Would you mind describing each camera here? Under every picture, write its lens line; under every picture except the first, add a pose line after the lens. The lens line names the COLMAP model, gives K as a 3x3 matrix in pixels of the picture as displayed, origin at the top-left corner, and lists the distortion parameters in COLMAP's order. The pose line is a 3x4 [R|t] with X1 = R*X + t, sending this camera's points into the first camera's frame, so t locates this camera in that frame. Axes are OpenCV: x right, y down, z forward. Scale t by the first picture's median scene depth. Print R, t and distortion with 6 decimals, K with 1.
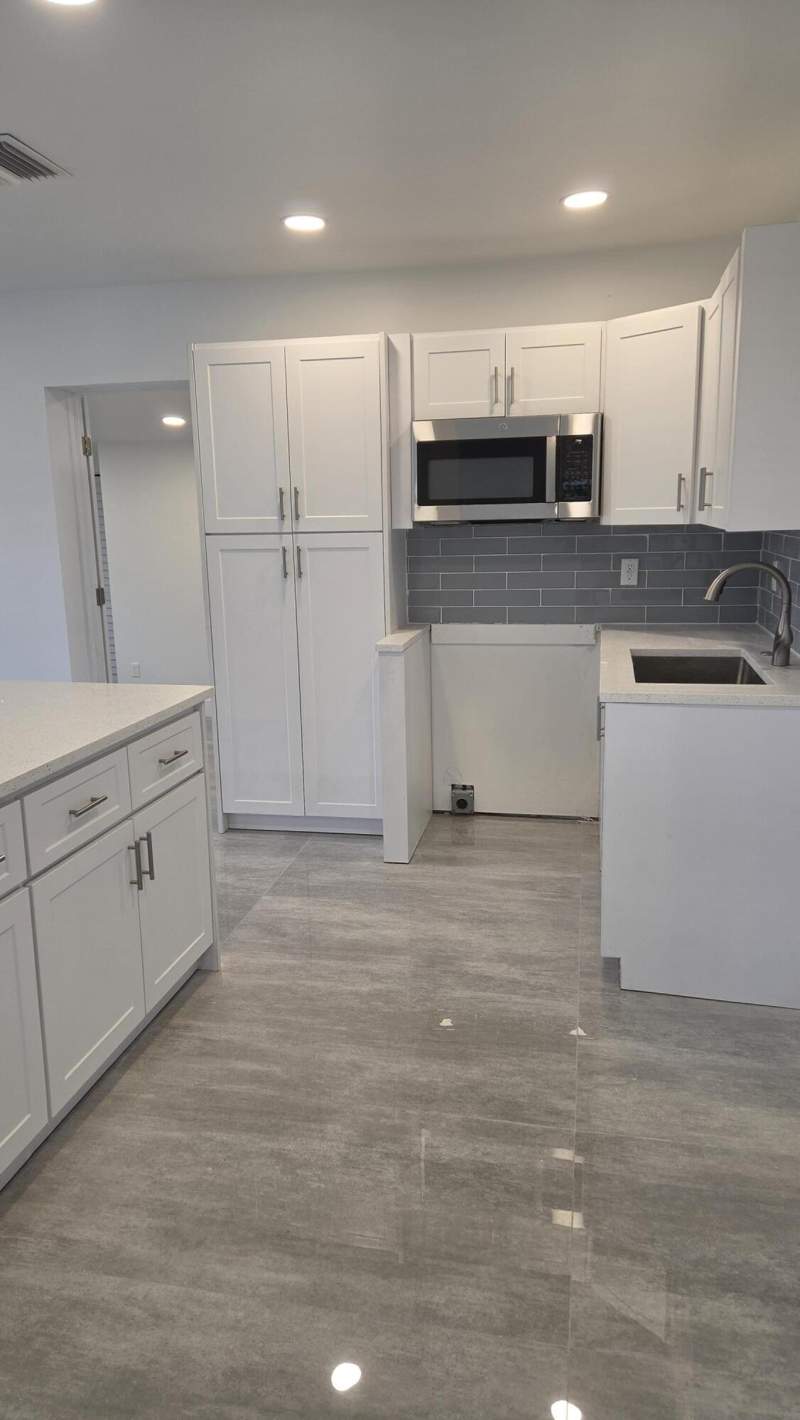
lens RADIAL K [[972.0, 0, 400.0], [0, 972.0, 710.0], [0, 0, 1]] dist [0.013018, 0.000448]
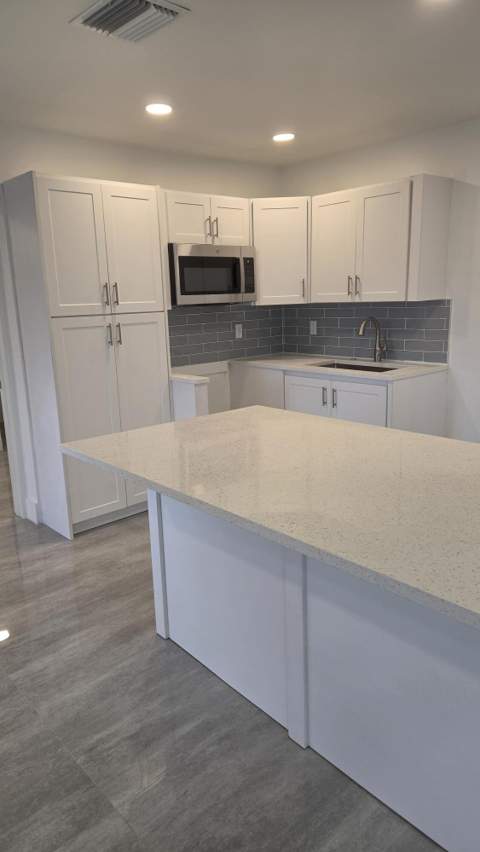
lens RADIAL K [[574.8, 0, 240.0], [0, 574.8, 426.0], [0, 0, 1]] dist [0.003529, -0.003561]
pose [[0.584046, -0.176805, 0.792231, -0.720083], [0.186908, 0.979057, 0.080708, -0.052277], [-0.789908, 0.100937, 0.604861, 0.348618]]
